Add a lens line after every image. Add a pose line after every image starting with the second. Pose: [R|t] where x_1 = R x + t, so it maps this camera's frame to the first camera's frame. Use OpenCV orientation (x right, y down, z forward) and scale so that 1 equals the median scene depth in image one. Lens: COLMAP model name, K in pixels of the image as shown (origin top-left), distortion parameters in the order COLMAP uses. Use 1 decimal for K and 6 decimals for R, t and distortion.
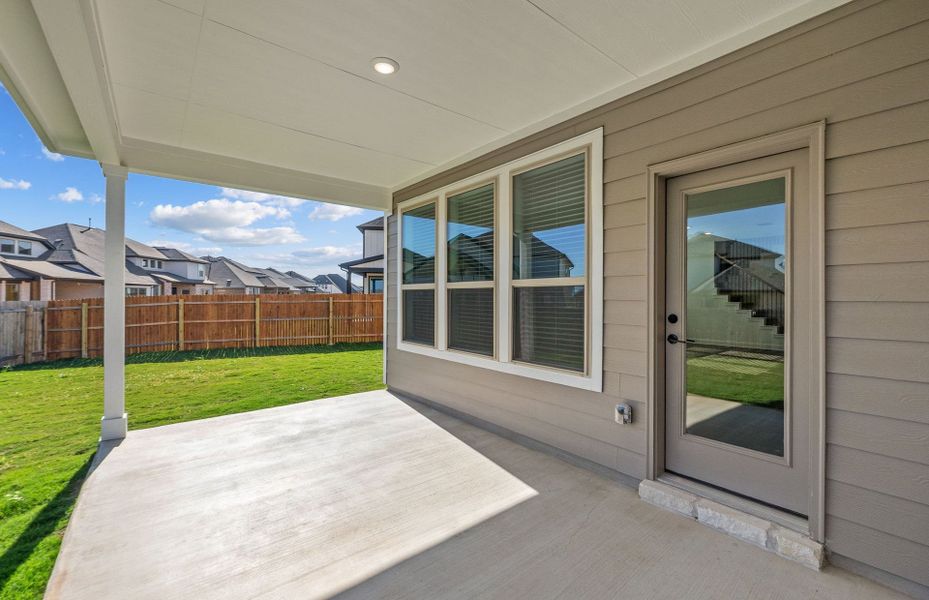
lens RADIAL K [[391.7, 0, 458.5], [0, 391.7, 296.7], [0, 0, 1]] dist [-0.004552, -0.000327]
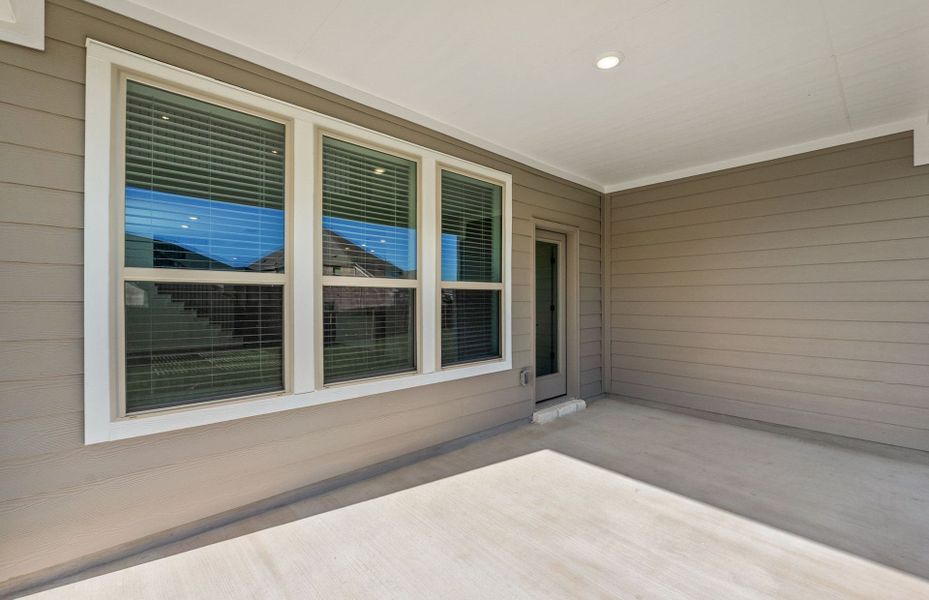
lens RADIAL K [[391.7, 0, 465.7], [0, 391.7, 300.8], [0, 0, 1]] dist [-0.004552, -0.000327]
pose [[-0.071624, -0.005888, 0.997414, -0.795261], [-0.001185, 0.999982, 0.005818, -0.000841], [-0.997431, -0.000765, -0.071630, 1.012128]]
